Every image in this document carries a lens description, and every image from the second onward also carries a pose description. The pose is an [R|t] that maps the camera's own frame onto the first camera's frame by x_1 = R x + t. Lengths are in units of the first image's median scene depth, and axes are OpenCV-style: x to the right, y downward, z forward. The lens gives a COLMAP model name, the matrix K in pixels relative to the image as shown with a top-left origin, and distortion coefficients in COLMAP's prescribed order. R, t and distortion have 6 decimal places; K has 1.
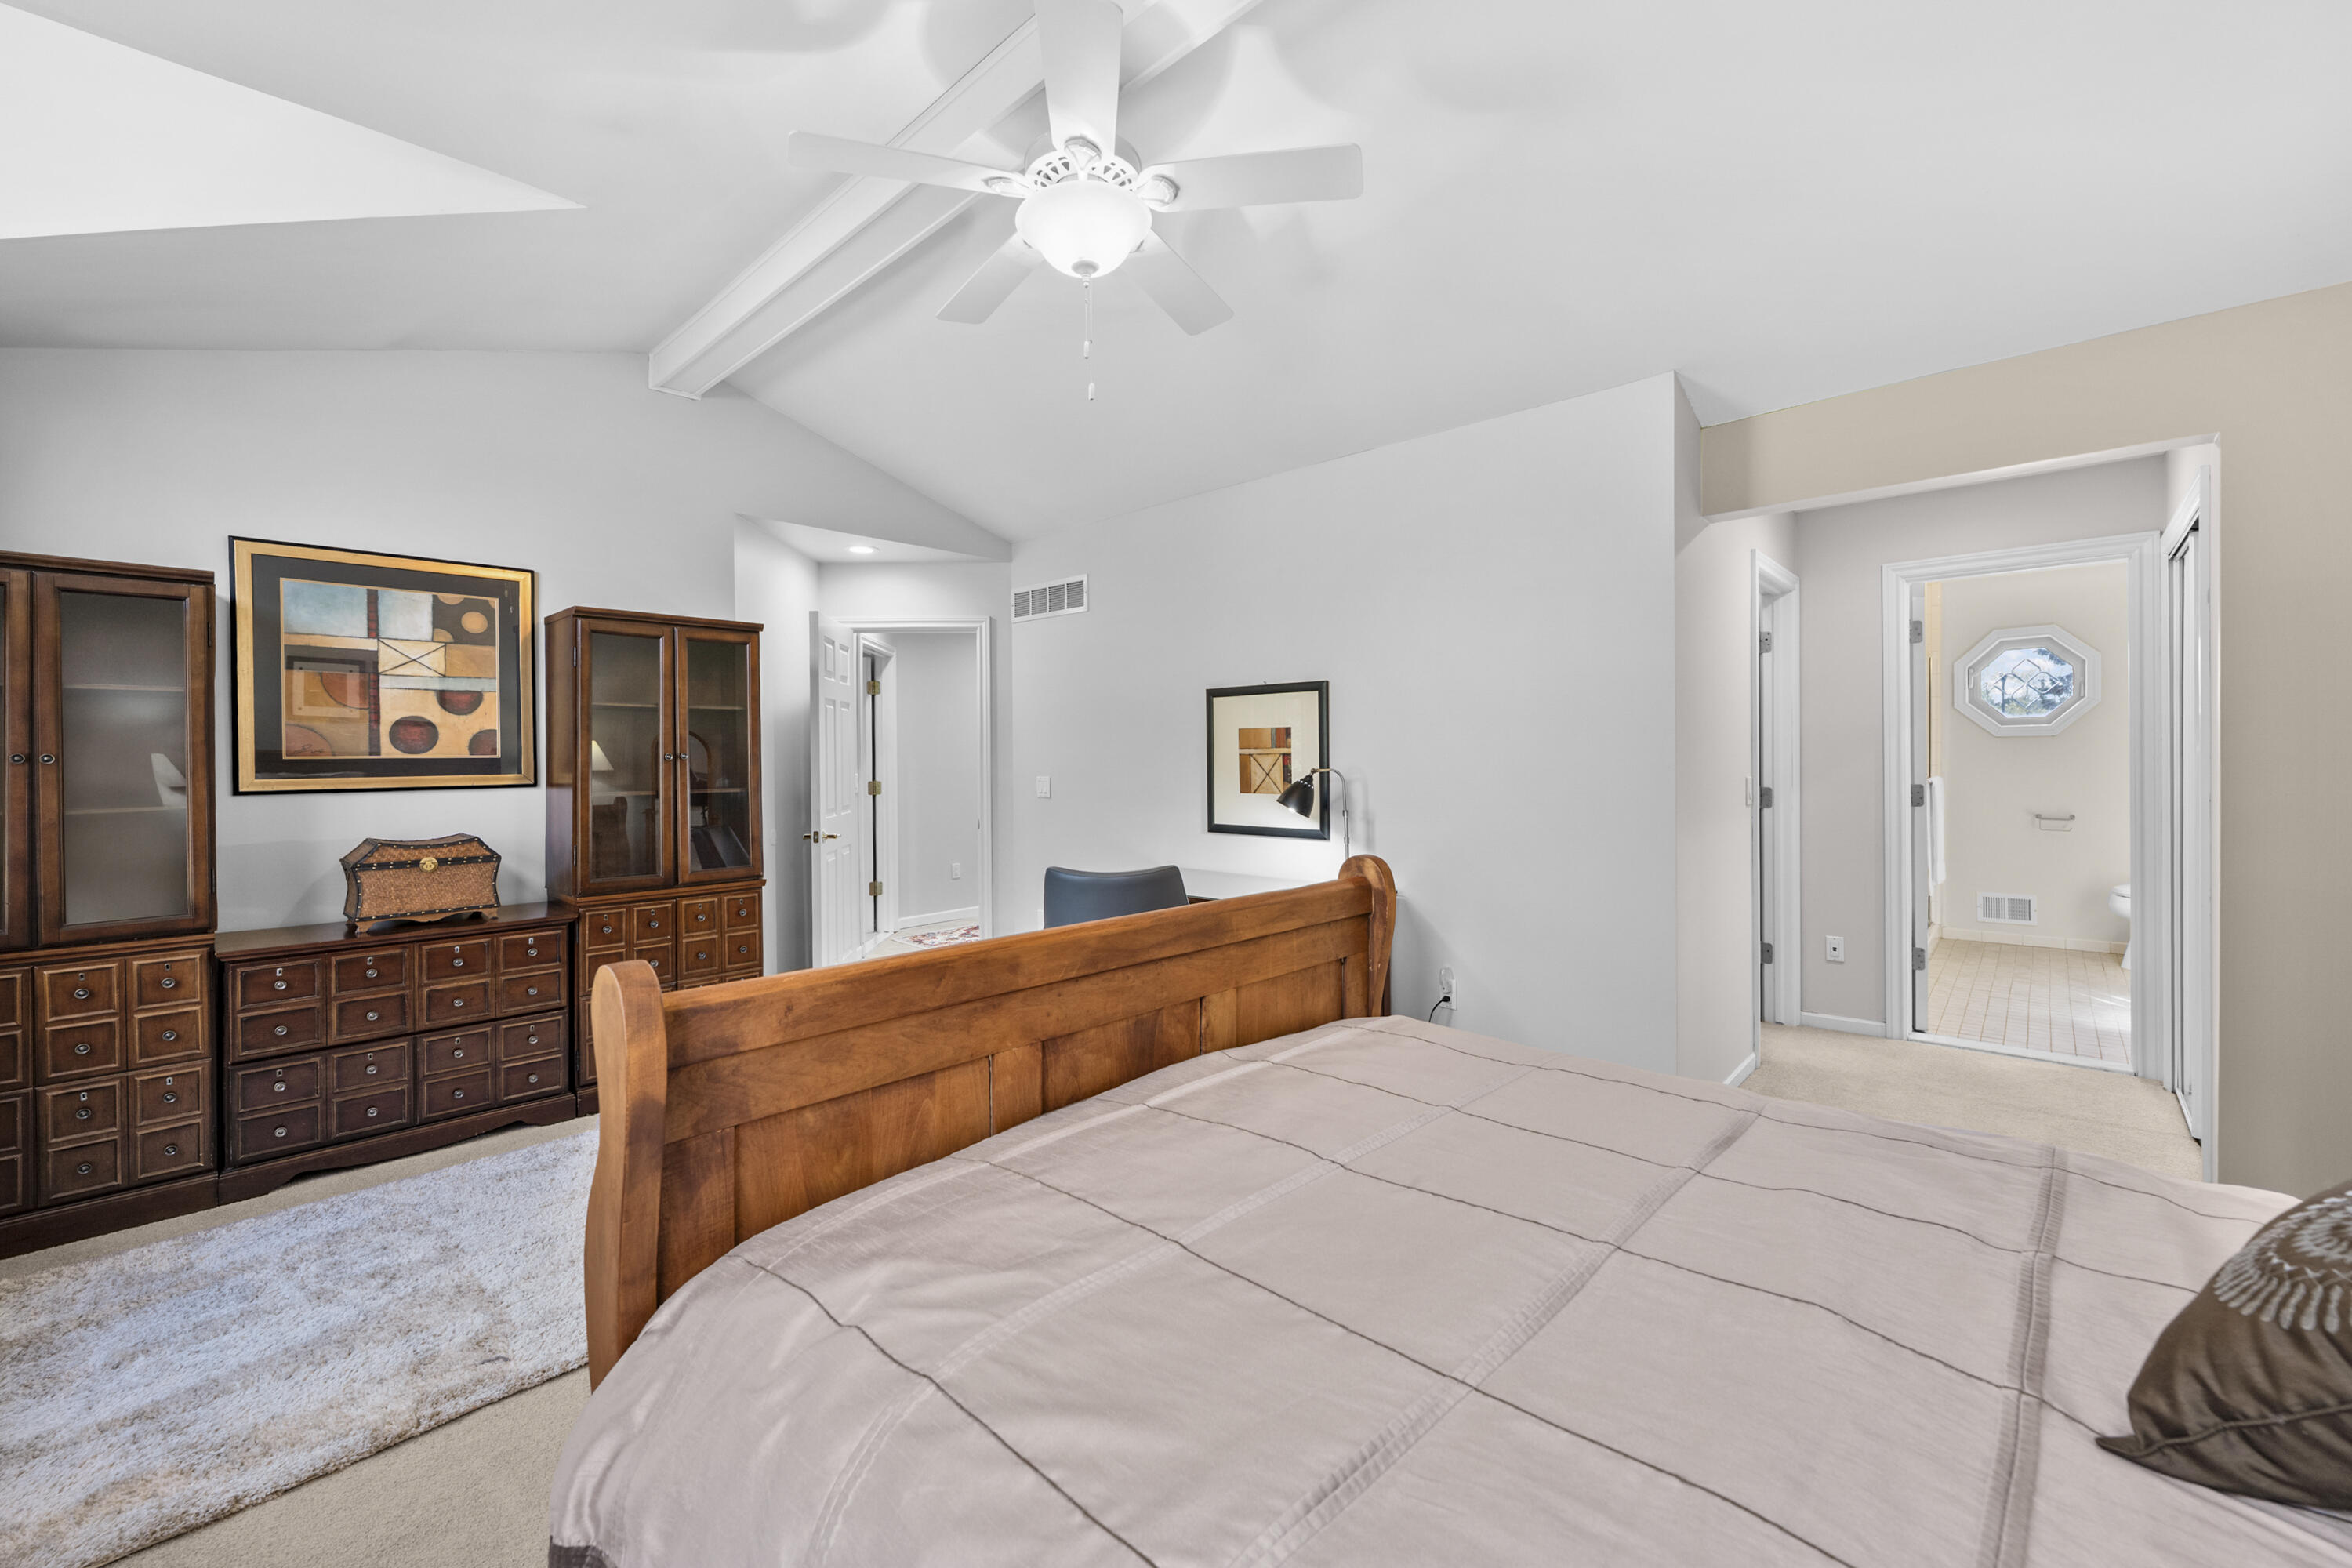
lens RADIAL K [[938.8, 0, 1179.2], [0, 938.8, 780.3], [0, 0, 1]] dist [-0.000064, -0.000499]
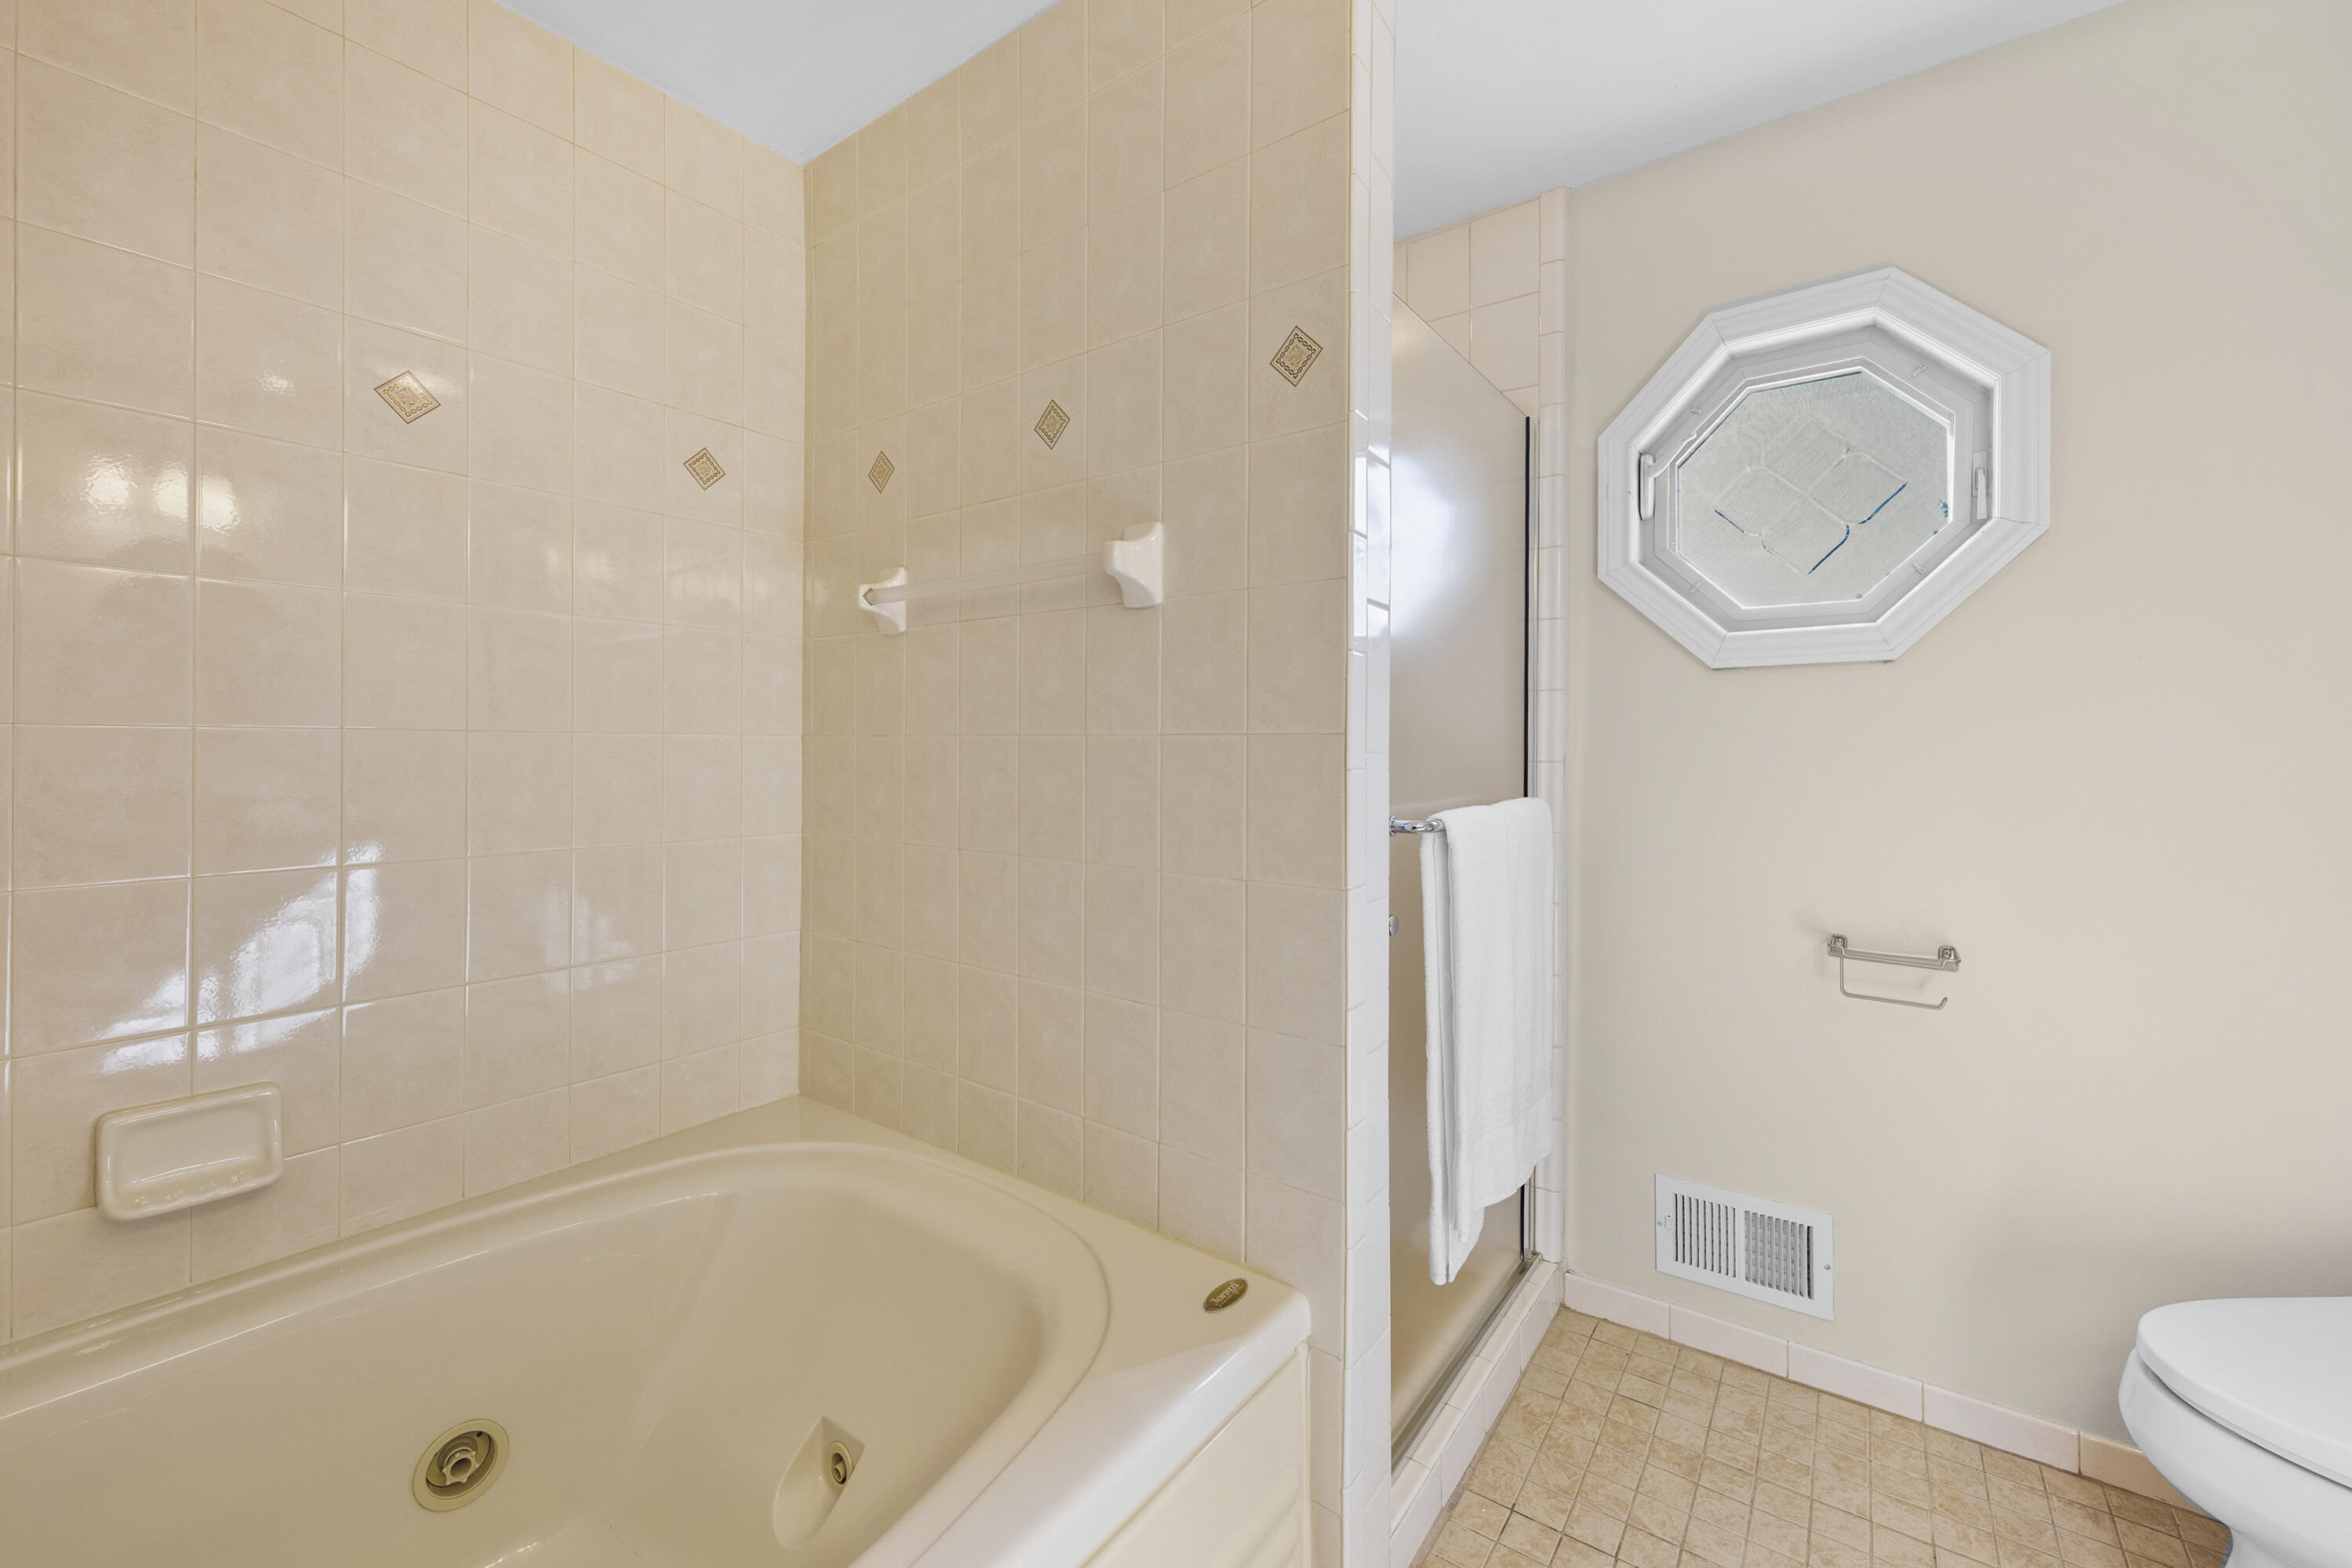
lens RADIAL K [[938.8, 0, 1173.6], [0, 938.8, 768.3], [0, 0, 1]] dist [-0.000064, -0.000499]
pose [[0.994758, 0.004313, 0.102166, 0.670830], [-0.004026, 0.999987, -0.003012, -0.013394], [-0.102178, 0.002585, 0.994763, 0.720924]]
